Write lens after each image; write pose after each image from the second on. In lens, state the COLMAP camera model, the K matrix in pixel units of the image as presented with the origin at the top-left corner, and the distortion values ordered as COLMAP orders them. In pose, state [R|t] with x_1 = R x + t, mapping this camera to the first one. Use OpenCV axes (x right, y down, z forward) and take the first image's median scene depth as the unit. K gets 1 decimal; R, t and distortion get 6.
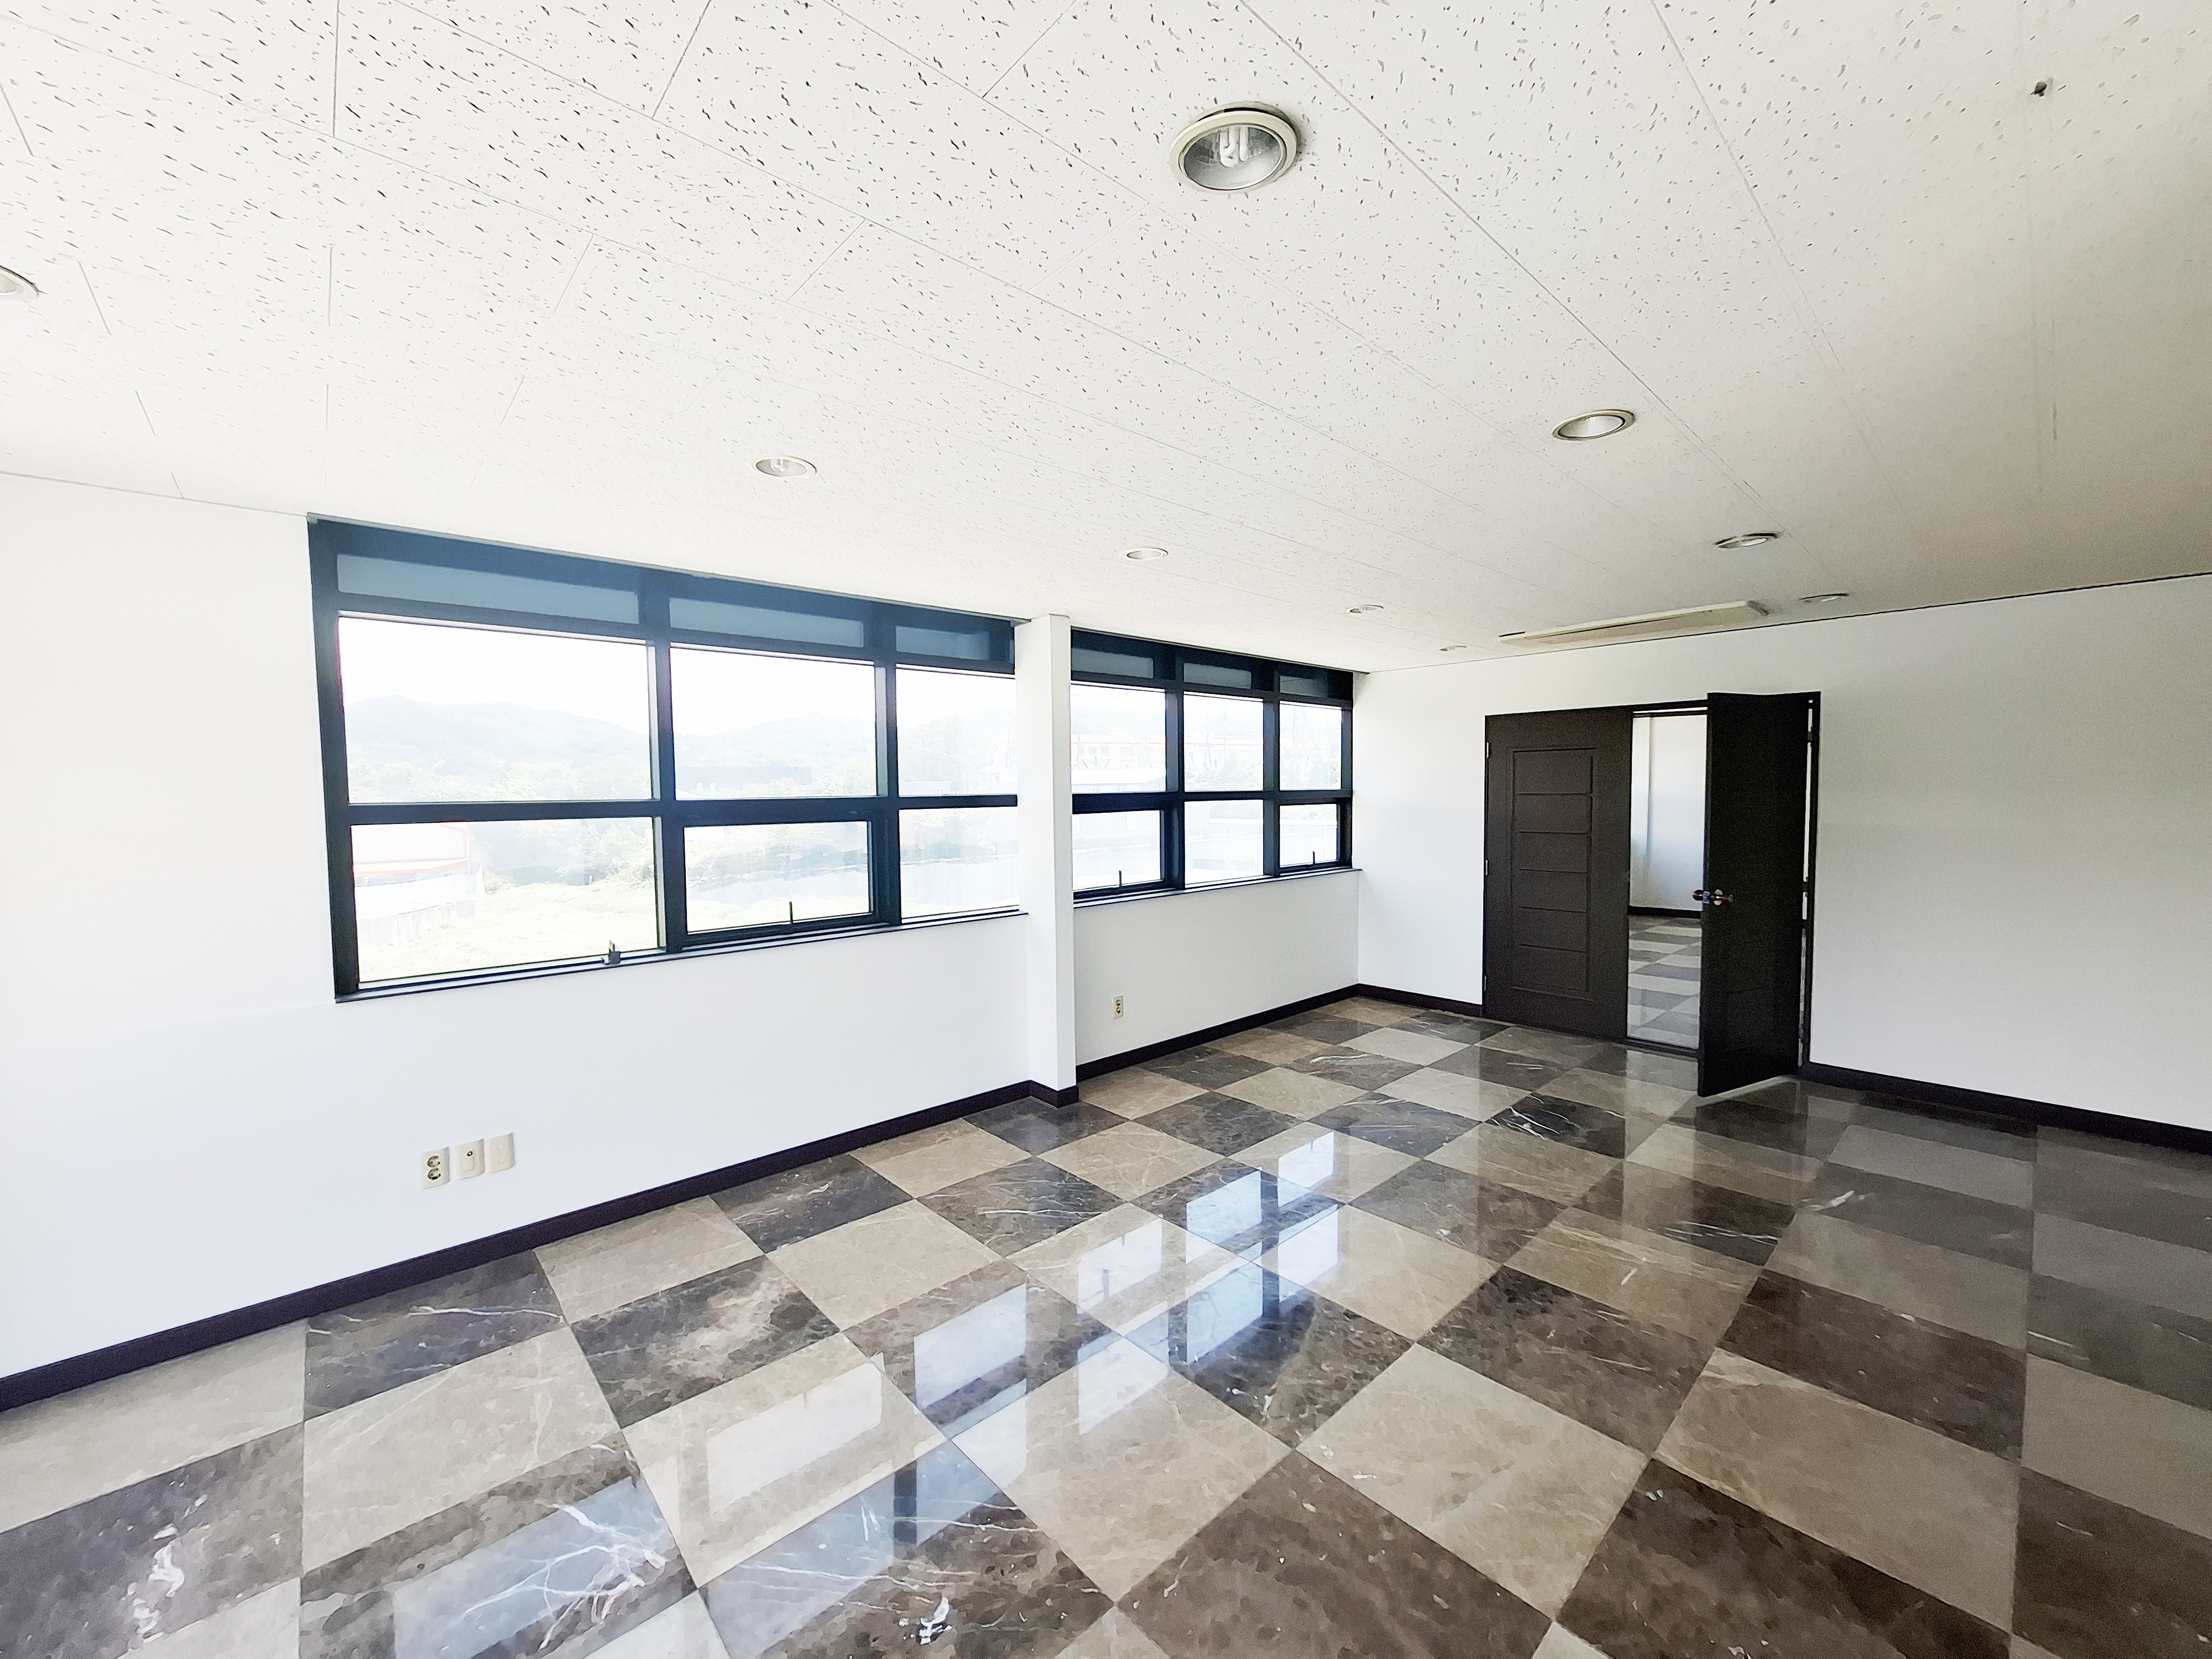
lens RADIAL K [[872.8, 0, 1104.2], [0, 872.8, 826.4], [0, 0, 1]] dist [-0.003646, 0.000378]
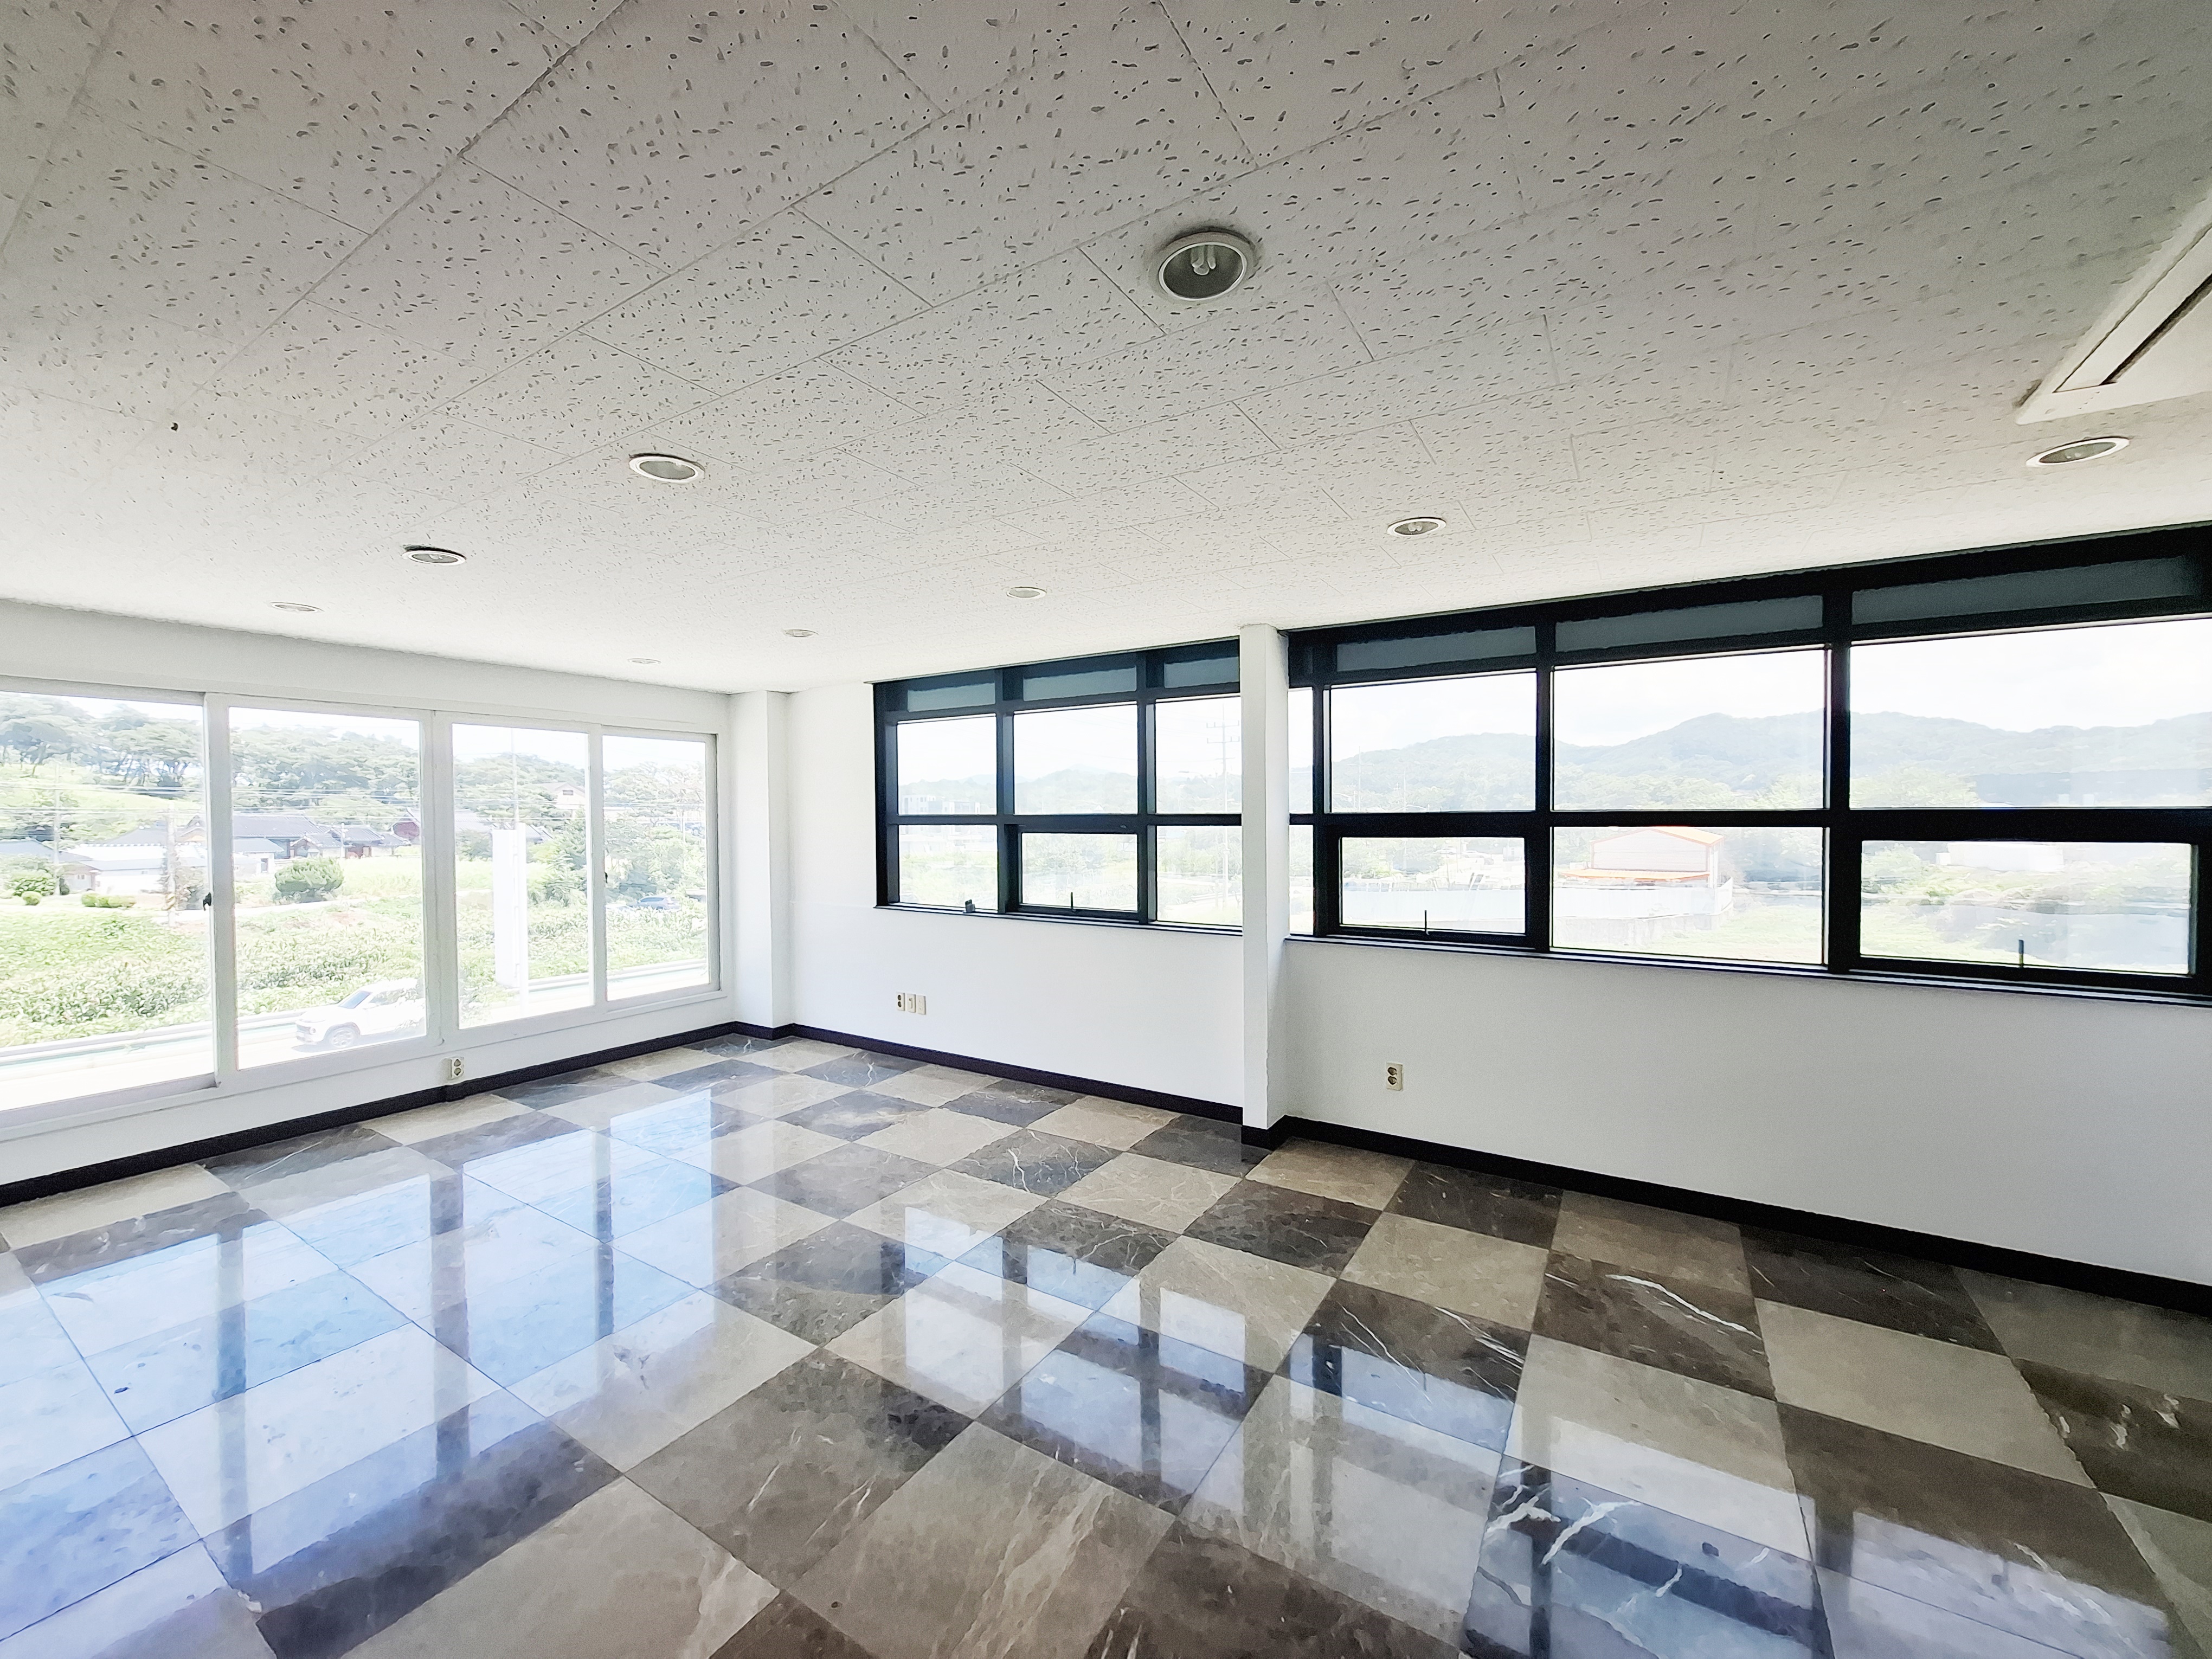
lens RADIAL K [[872.8, 0, 1096.4], [0, 872.8, 838.2], [0, 0, 1]] dist [-0.003646, 0.000378]
pose [[0.265878, 0.041528, -0.963112, 0.901275], [-0.033603, 0.998864, 0.033793, -0.041054], [0.963421, 0.023378, 0.266971, 0.649643]]
